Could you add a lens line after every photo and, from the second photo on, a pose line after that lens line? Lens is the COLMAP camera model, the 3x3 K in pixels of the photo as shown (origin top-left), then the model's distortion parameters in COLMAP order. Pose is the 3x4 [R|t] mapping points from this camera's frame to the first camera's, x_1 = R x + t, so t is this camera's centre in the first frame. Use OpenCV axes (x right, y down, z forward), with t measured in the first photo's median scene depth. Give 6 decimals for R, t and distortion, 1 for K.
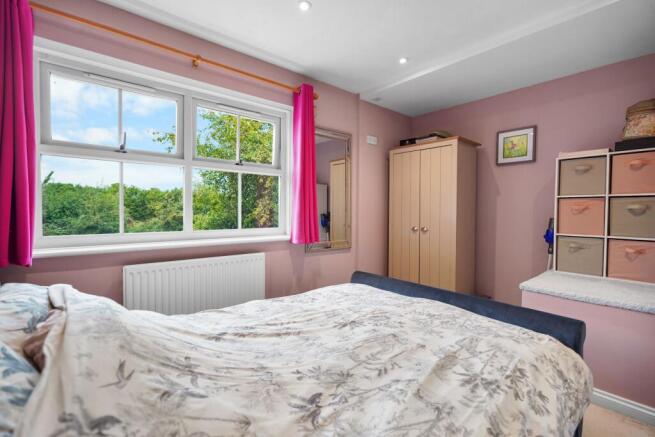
lens RADIAL K [[285.3, 0, 339.9], [0, 285.3, 221.3], [0, 0, 1]] dist [0.001242, -0.000009]
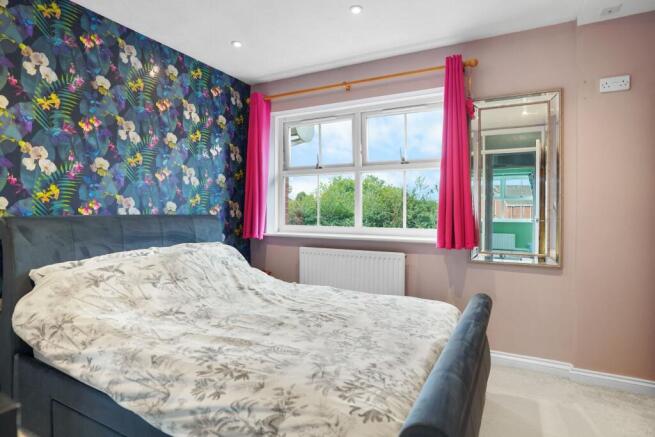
lens RADIAL K [[350.4, 0, 337.3], [0, 350.4, 221.3], [0, 0, 1]] dist [-0.062916, 0.033000]
pose [[0.394952, 0.022422, -0.918428, 1.400107], [-0.038081, 0.999242, 0.008019, 0.004511], [0.917912, 0.031807, 0.395507, 0.652632]]
